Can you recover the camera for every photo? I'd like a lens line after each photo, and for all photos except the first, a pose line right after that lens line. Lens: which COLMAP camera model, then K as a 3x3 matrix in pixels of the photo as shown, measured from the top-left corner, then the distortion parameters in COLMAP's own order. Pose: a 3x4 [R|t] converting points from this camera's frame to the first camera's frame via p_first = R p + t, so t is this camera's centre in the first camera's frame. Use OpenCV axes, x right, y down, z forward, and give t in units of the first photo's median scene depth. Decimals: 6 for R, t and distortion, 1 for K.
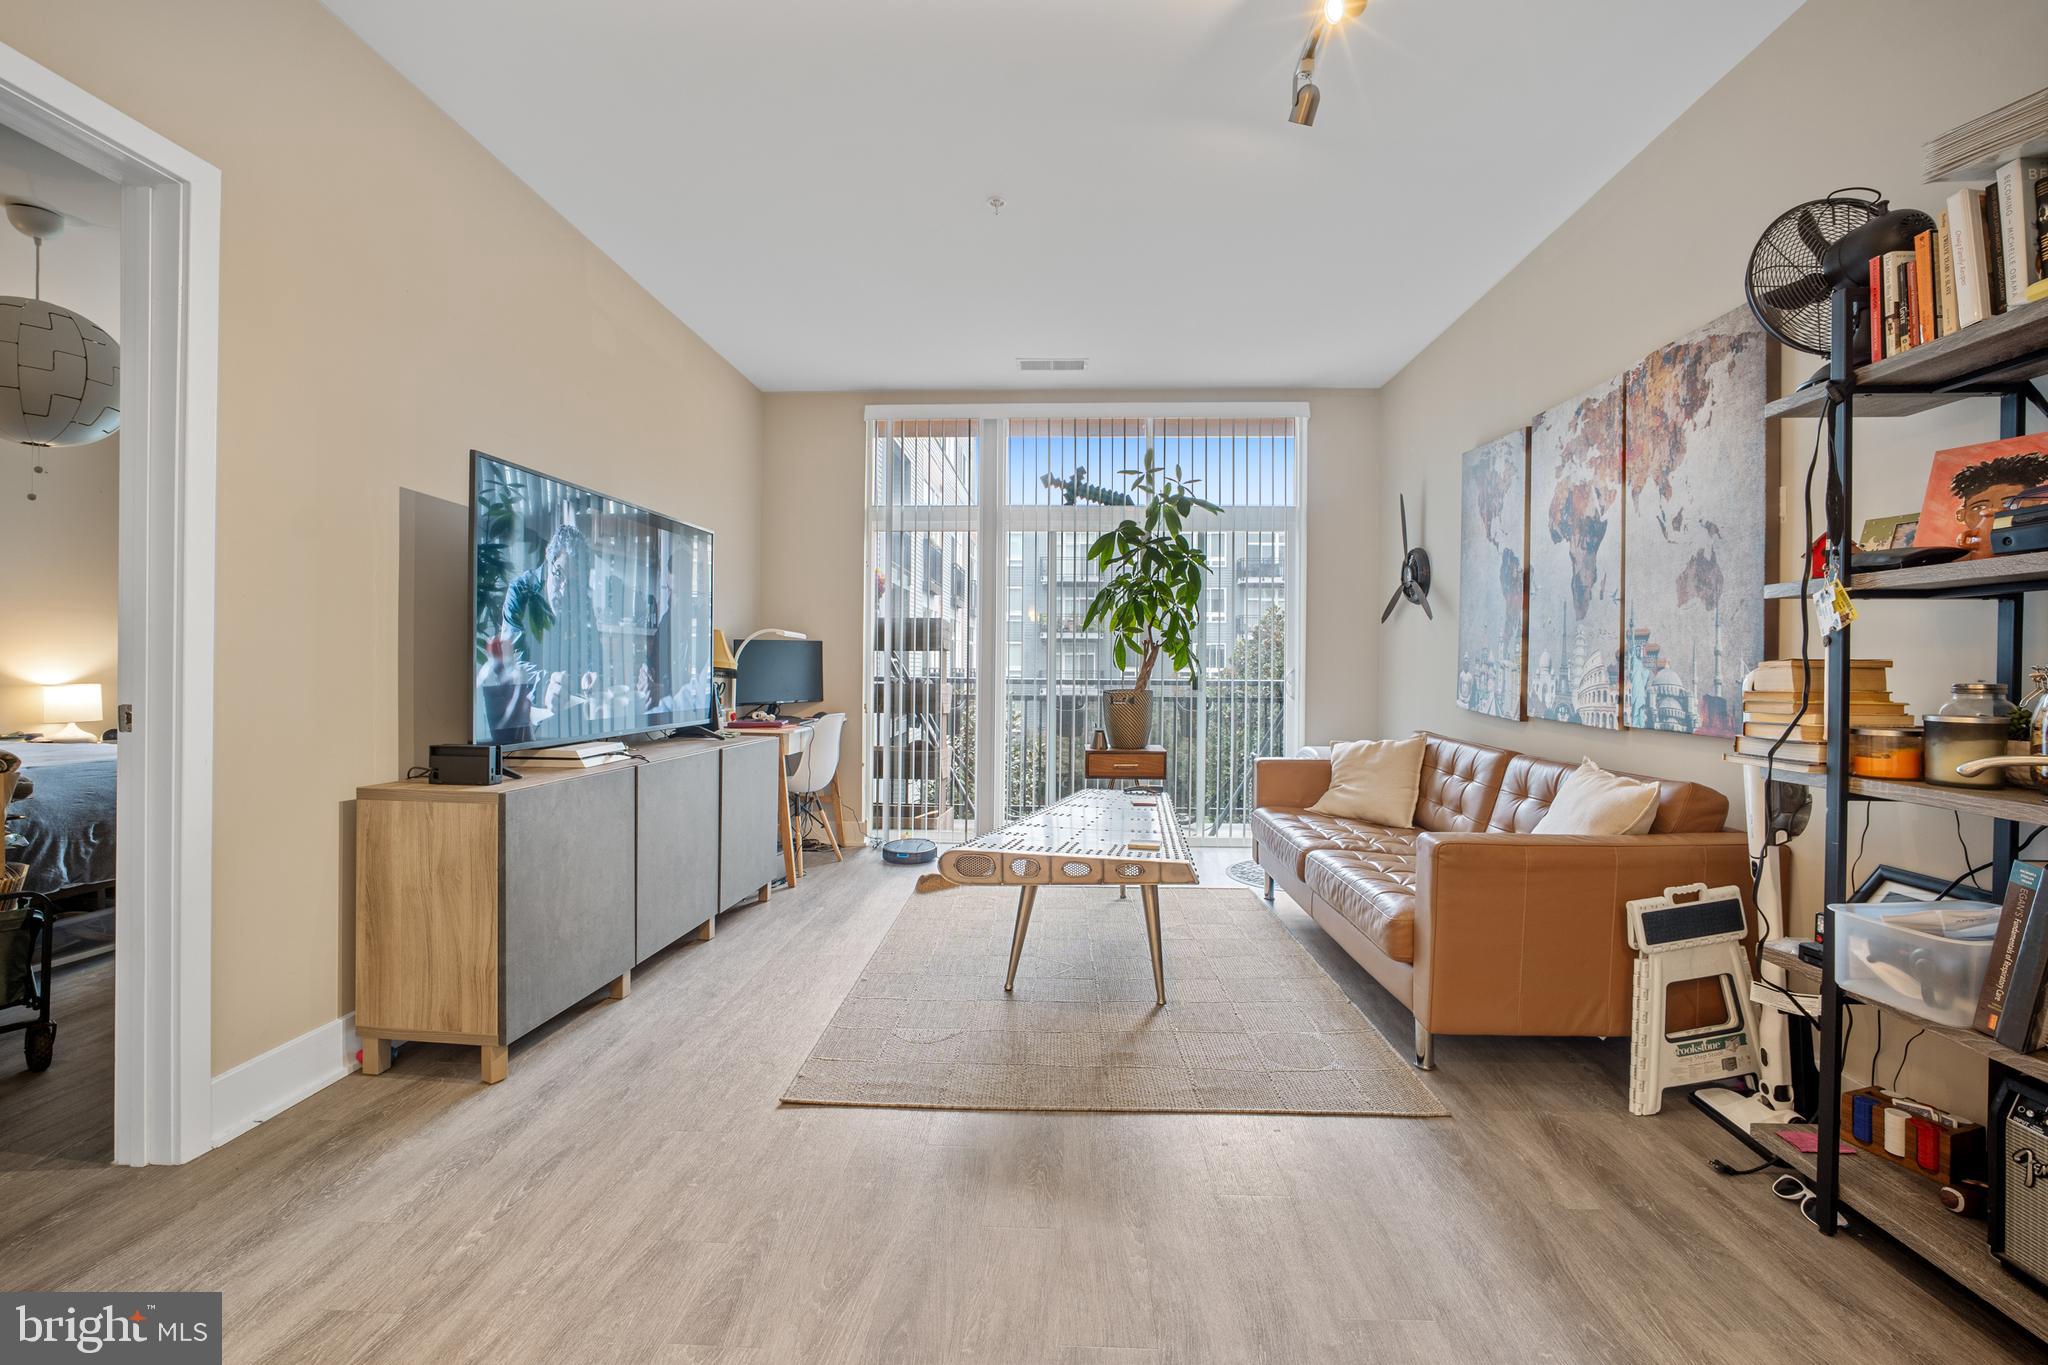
lens RADIAL K [[864.8, 0, 1025.7], [0, 864.8, 673.3], [0, 0, 1]] dist [-0.027700, 0.010323]
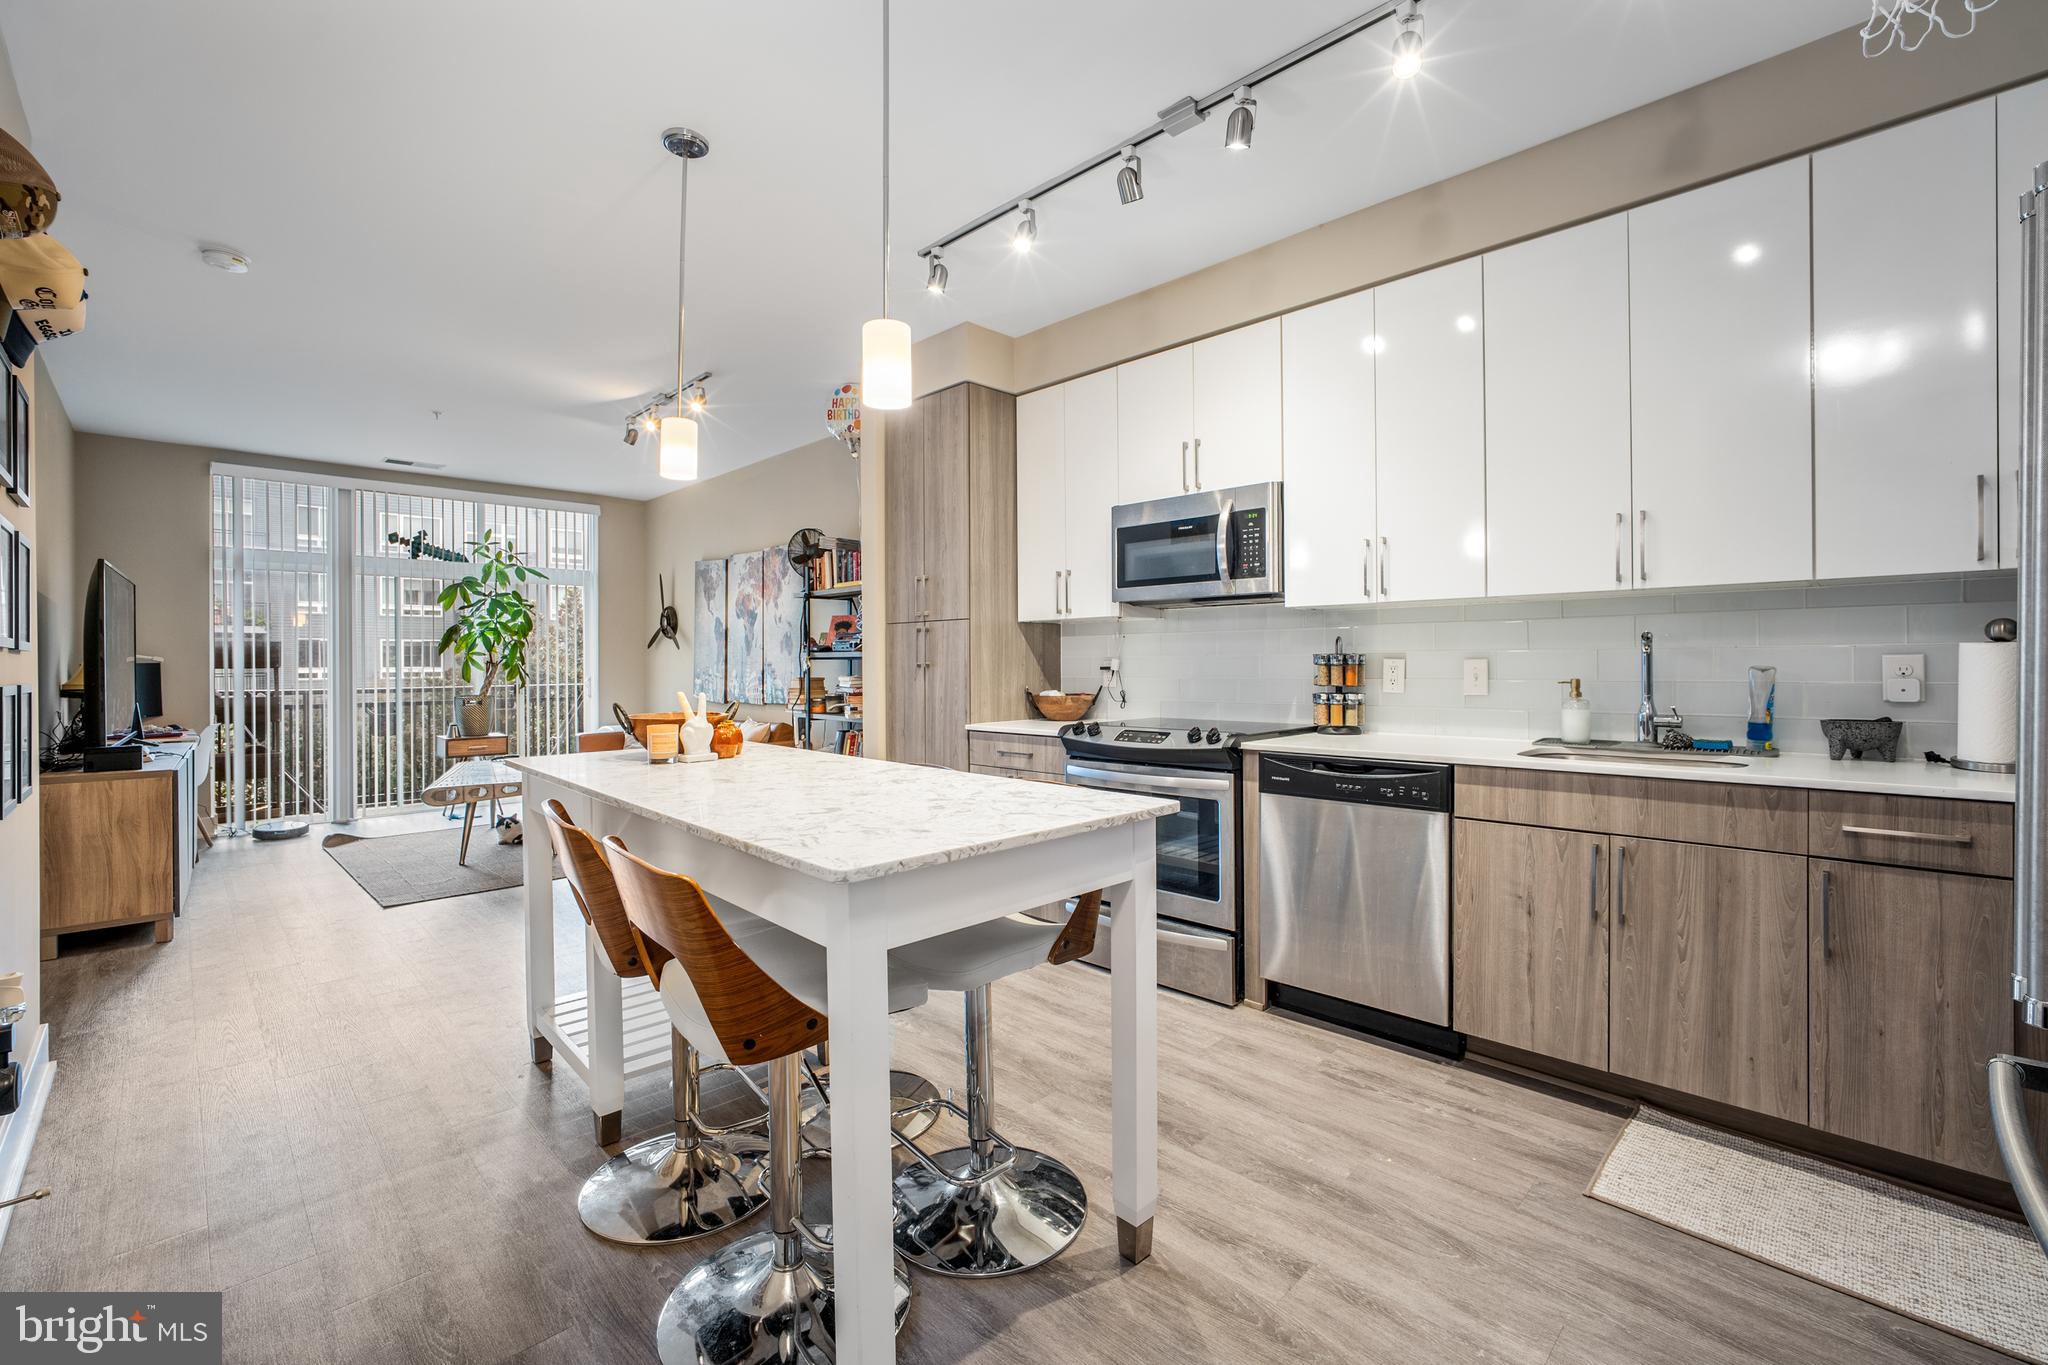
lens RADIAL K [[864.8, 0, 1025.7], [0, 864.8, 673.3], [0, 0, 1]] dist [-0.027700, 0.010323]
pose [[0.663857, -0.019473, 0.747606, -0.392083], [0.014603, 0.999808, 0.013075, -0.026030], [-0.747717, 0.002238, 0.664014, -0.733097]]
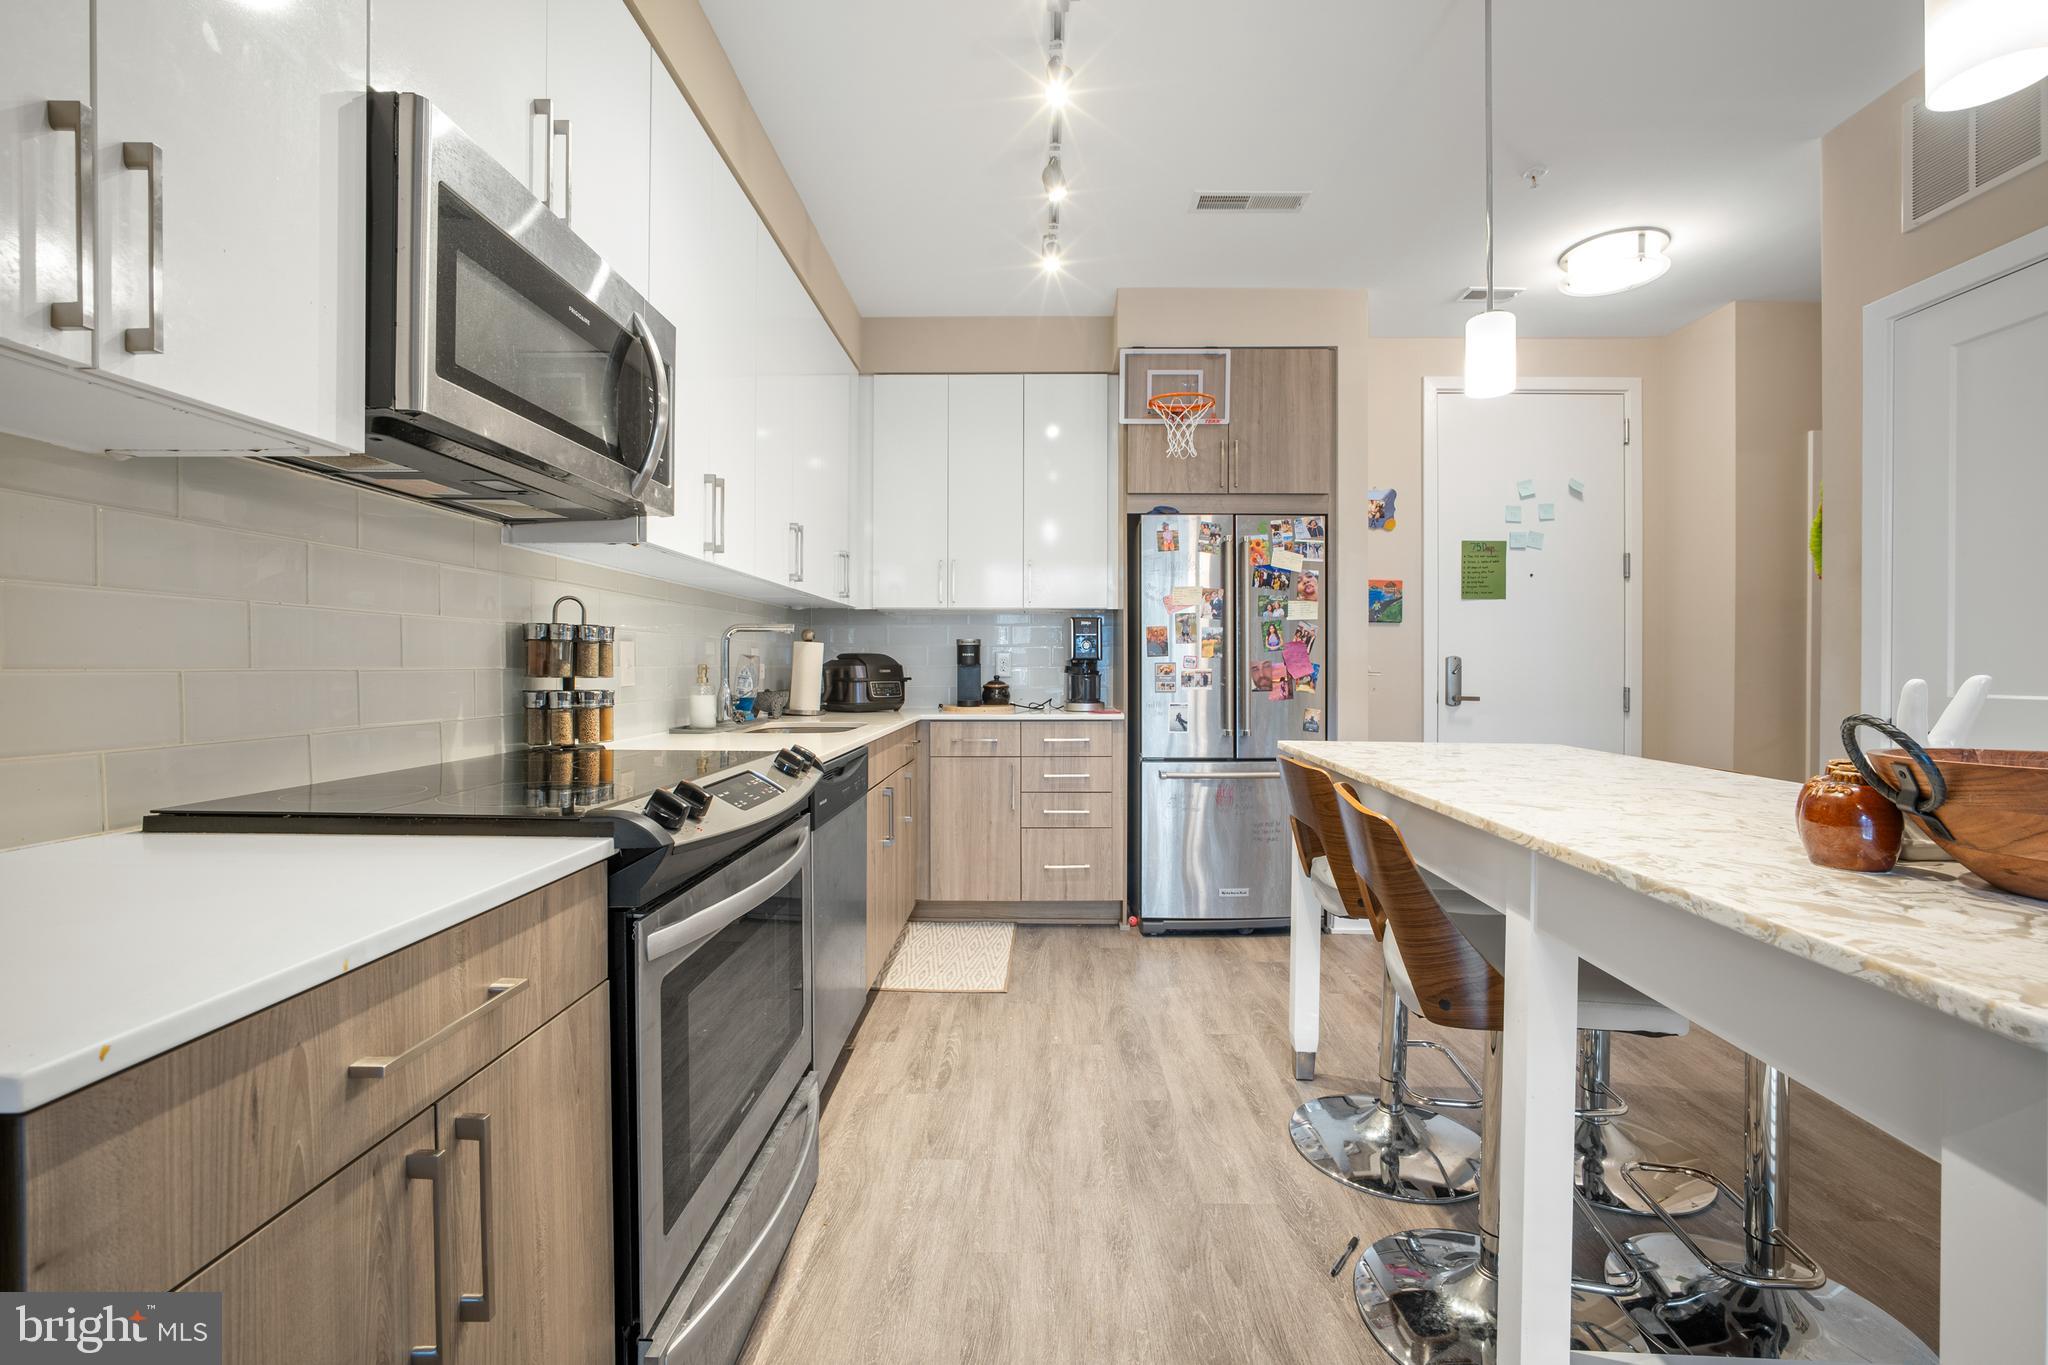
lens RADIAL K [[867.4, 0, 1026.3], [0, 867.4, 675.6], [0, 0, 1]] dist [-0.025263, 0.007746]
pose [[-0.999427, -0.010213, -0.032277, 0.151812], [-0.010735, 0.999813, 0.016061, -0.011094], [0.032107, 0.016399, -0.999350, 0.060038]]
